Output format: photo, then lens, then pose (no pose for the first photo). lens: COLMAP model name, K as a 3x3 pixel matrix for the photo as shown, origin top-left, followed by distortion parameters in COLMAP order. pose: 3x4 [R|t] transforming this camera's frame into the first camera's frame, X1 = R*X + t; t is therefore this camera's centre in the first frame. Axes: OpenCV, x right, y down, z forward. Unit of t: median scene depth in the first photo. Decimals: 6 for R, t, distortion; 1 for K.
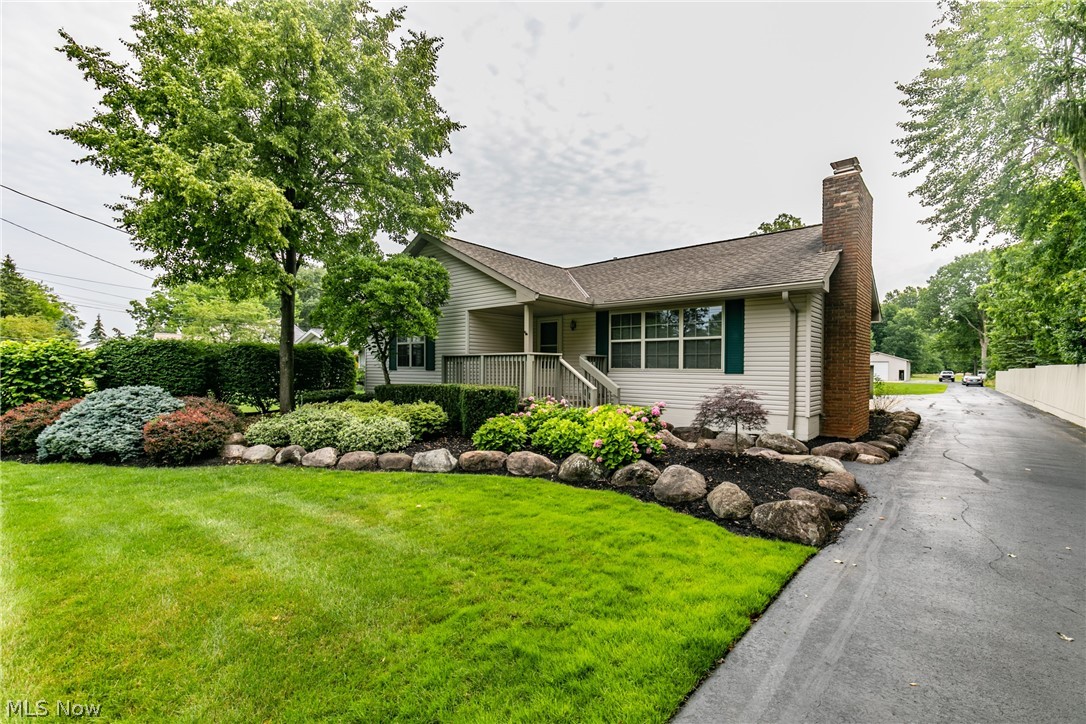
lens RADIAL K [[488.5, 0, 526.5], [0, 488.5, 368.0], [0, 0, 1]] dist [0.015934, 0.000147]
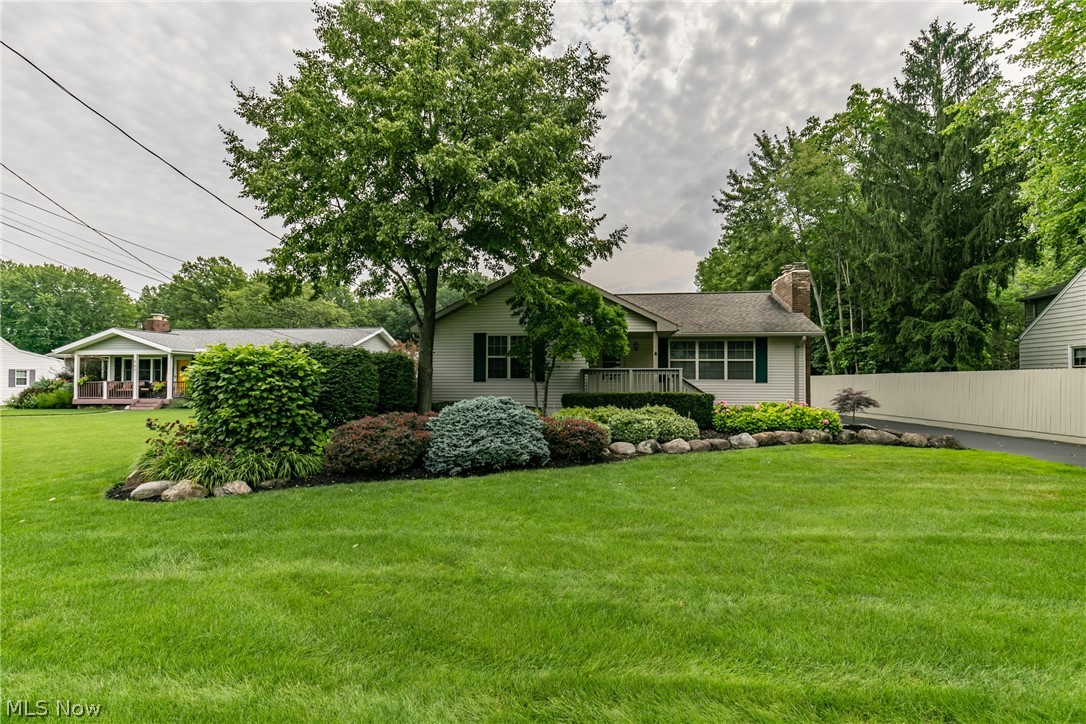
lens RADIAL K [[488.5, 0, 526.5], [0, 488.5, 368.0], [0, 0, 1]] dist [0.015934, 0.000147]
pose [[0.822806, 0.011916, 0.568197, -1.142815], [-0.000103, 0.999783, -0.020817, -0.003090], [-0.568322, 0.017069, 0.822629, 0.094544]]
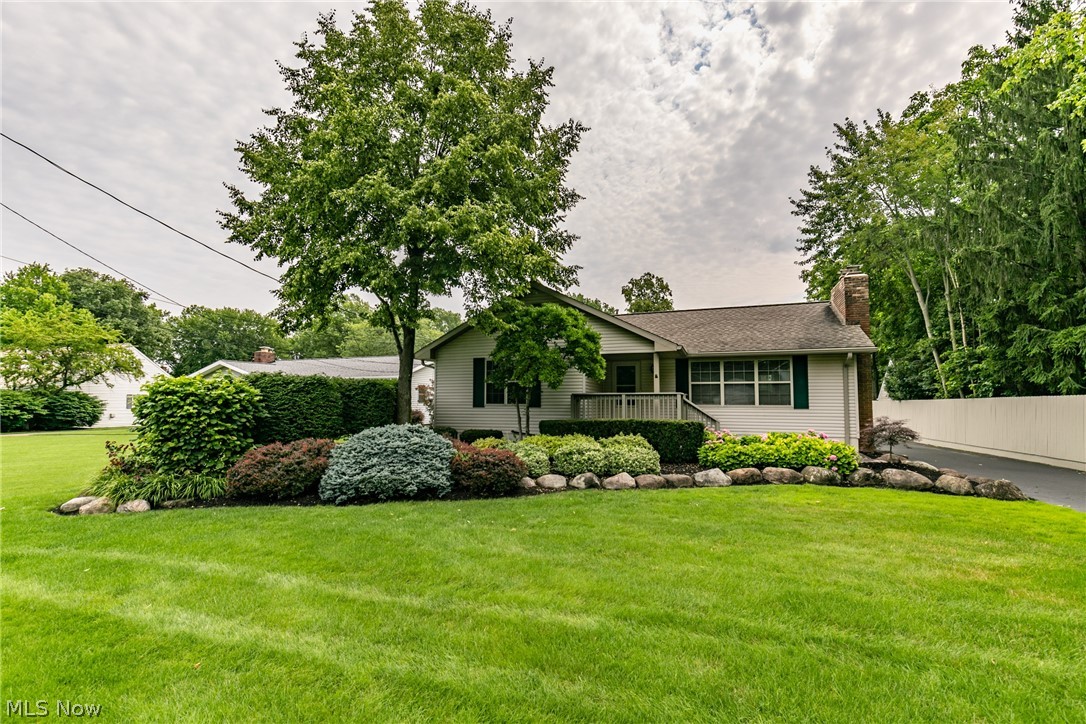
lens RADIAL K [[495.1, 0, 527.8], [0, 495.1, 381.0], [0, 0, 1]] dist [0.015973, -0.000677]
pose [[0.935023, 0.013511, 0.354328, -0.794665], [0.001169, 0.999151, -0.041181, -0.009988], [-0.354584, 0.038920, 0.934214, -0.048570]]
